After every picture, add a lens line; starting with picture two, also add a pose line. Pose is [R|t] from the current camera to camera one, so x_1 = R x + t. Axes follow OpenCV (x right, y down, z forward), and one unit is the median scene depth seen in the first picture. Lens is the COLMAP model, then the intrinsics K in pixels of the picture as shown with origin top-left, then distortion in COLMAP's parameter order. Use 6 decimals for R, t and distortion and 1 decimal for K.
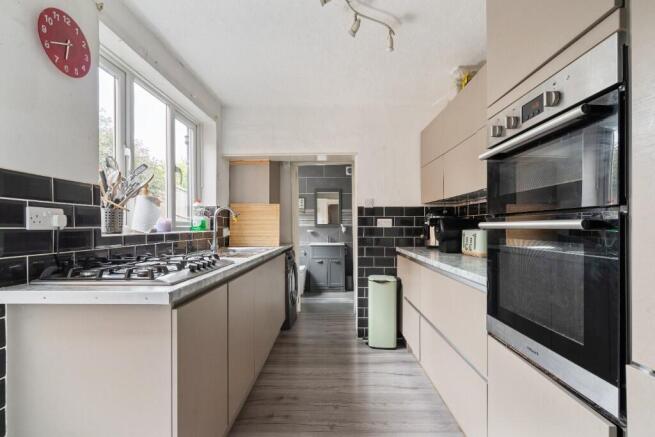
lens RADIAL K [[296.4, 0, 328.2], [0, 296.4, 223.5], [0, 0, 1]] dist [-0.000129, 0.000044]
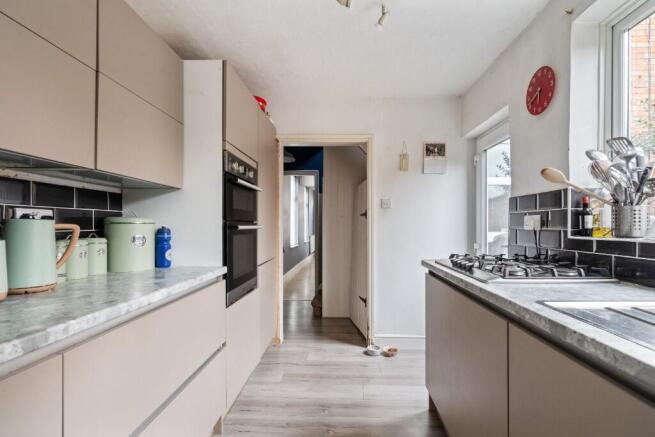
lens RADIAL K [[296.4, 0, 328.2], [0, 296.4, 223.5], [0, 0, 1]] dist [-0.000129, 0.000044]
pose [[-0.999438, 0.001868, 0.033460, 0.023223], [0.001654, 0.999978, -0.006421, 0.000172], [-0.033472, -0.006362, -0.999419, 1.845328]]
